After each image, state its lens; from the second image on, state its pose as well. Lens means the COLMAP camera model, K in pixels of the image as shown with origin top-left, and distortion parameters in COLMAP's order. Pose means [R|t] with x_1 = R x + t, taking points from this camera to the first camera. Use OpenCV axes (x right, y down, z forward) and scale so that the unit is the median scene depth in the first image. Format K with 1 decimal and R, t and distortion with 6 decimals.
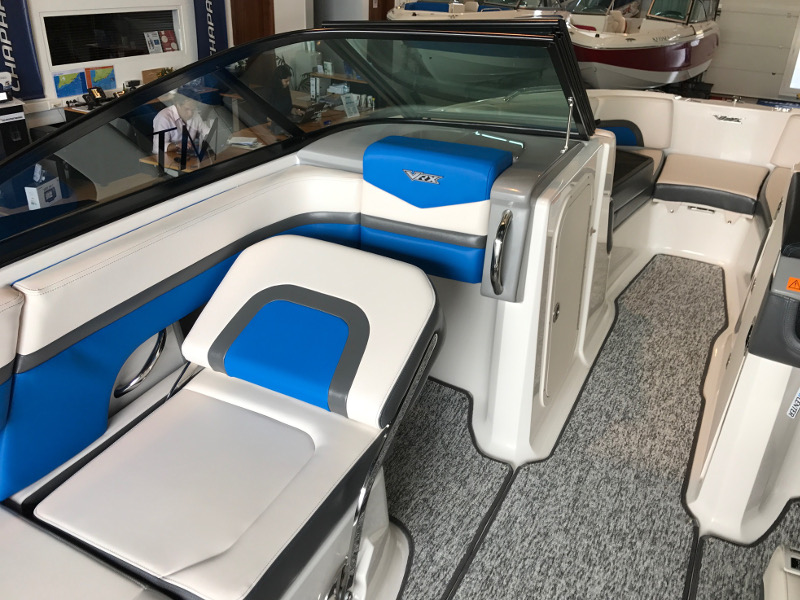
lens RADIAL K [[691.3, 0, 403.6], [0, 691.3, 281.6], [0, 0, 1]] dist [0.007194, 0.000554]
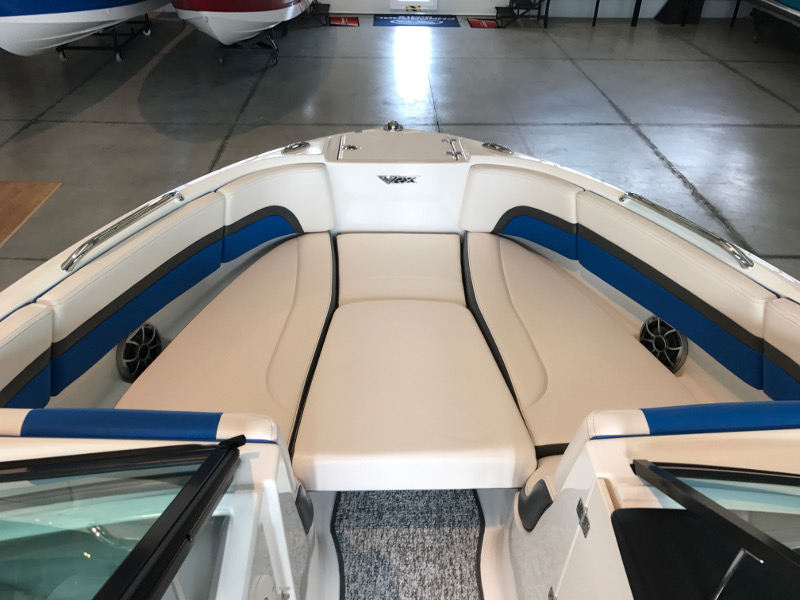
lens RADIAL K [[665.4, 0, 398.4], [0, 665.4, 297.0], [0, 0, 1]] dist [0.009634, 0.000425]
pose [[0.867601, -0.294947, 0.400343, 0.217340], [0.229577, 0.951745, 0.203658, -0.388567], [-0.441092, -0.084784, 0.893448, 0.526485]]
